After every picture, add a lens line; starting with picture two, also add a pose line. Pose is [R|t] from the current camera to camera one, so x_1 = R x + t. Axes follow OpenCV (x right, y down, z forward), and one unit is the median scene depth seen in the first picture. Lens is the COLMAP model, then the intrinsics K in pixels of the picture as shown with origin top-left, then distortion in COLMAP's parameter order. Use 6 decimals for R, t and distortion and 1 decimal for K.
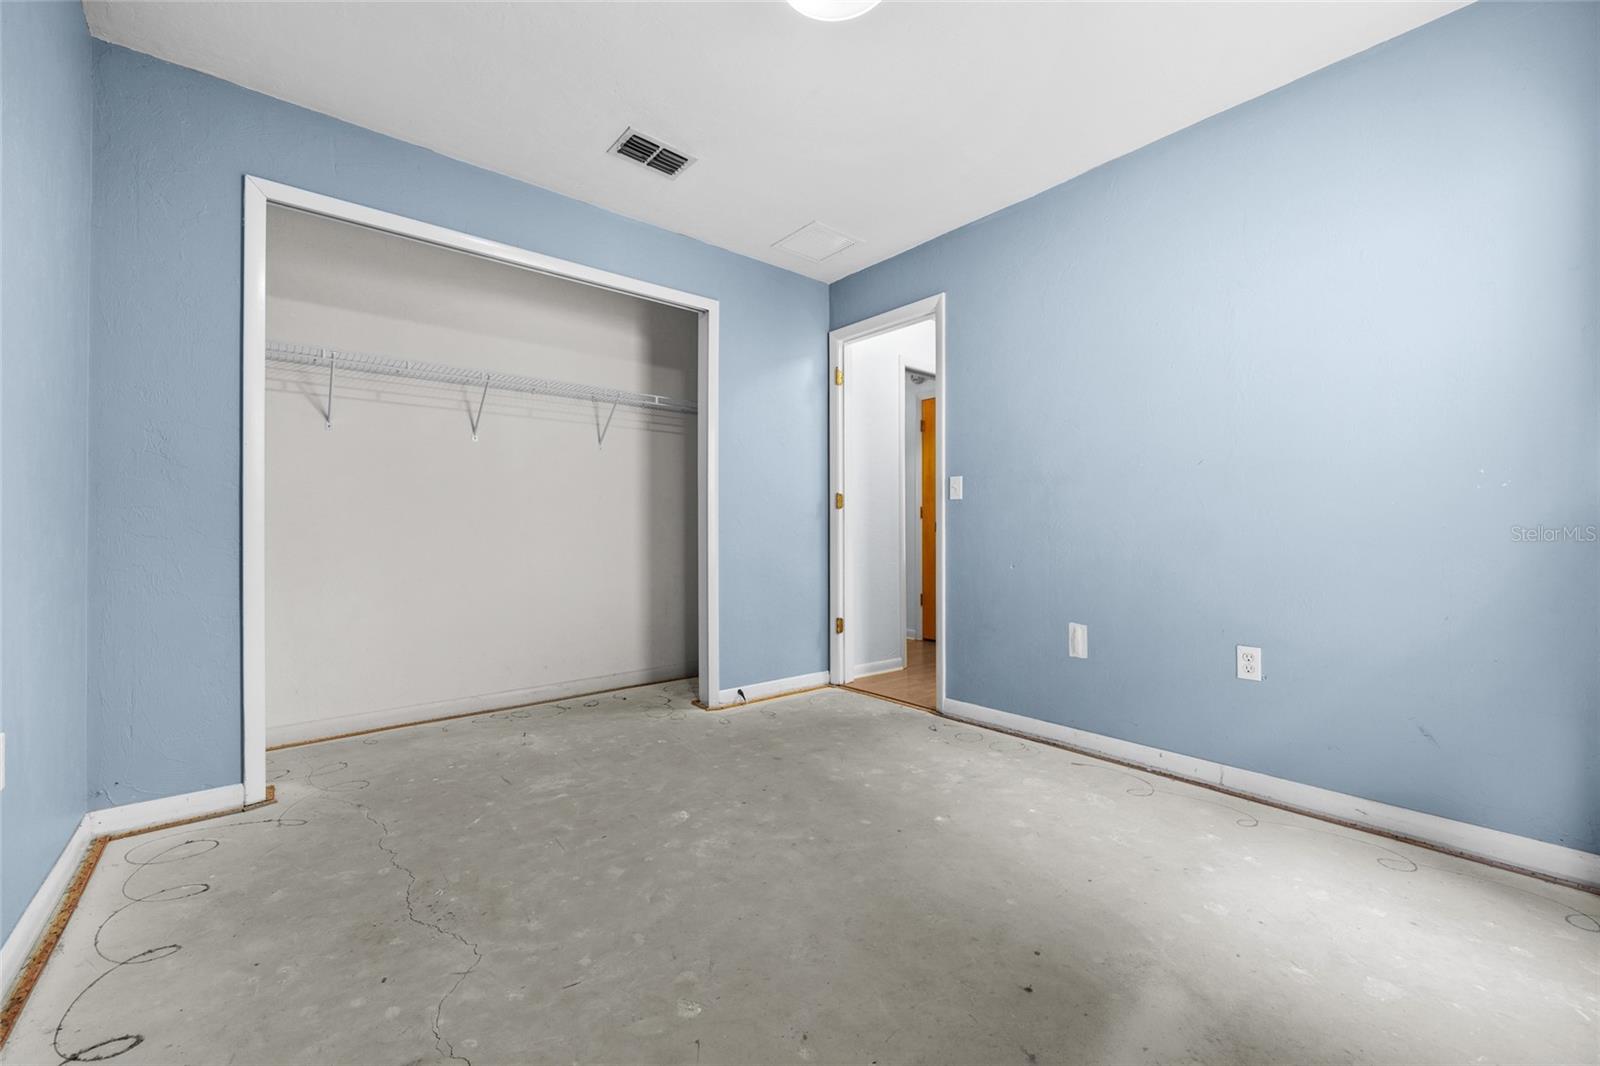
lens RADIAL K [[643.4, 0, 800.0], [0, 643.4, 533.0], [0, 0, 1]] dist [-0.004528, -0.000435]
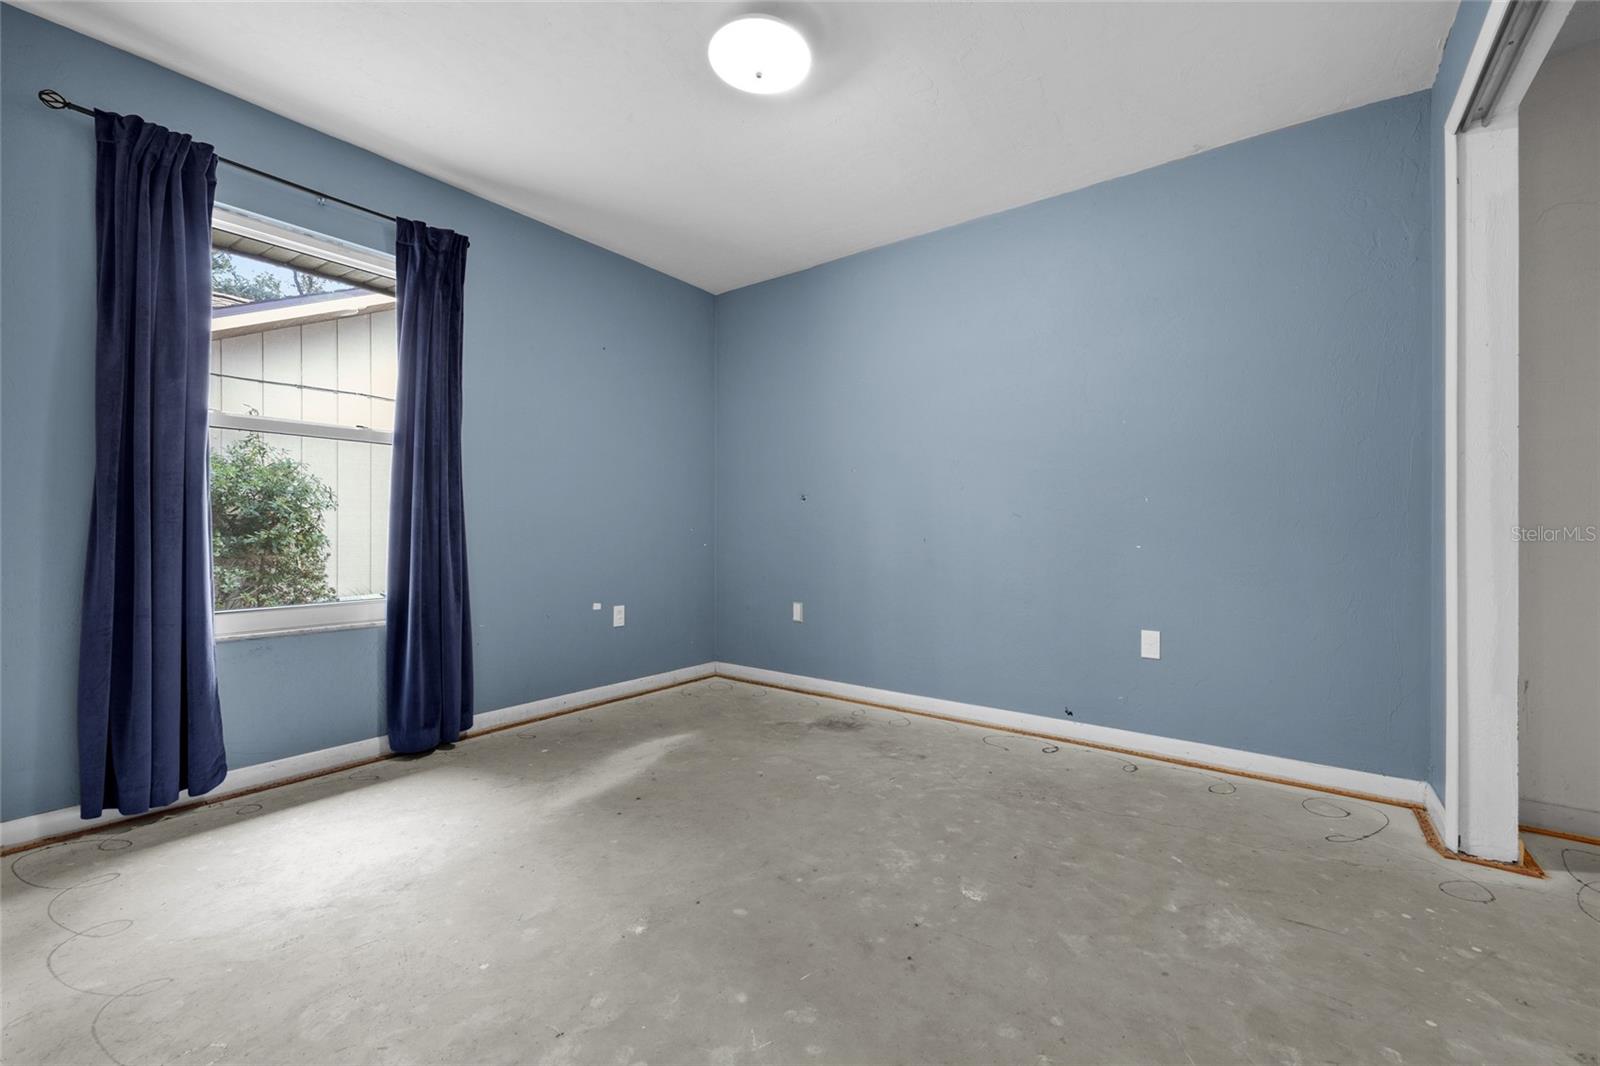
lens RADIAL K [[643.4, 0, 800.0], [0, 643.4, 533.0], [0, 0, 1]] dist [-0.004528, -0.000435]
pose [[-0.974306, -0.000163, -0.225226, 0.217042], [-0.001320, 0.999987, 0.004984, -0.005677], [0.225222, 0.005153, -0.974294, 1.869030]]
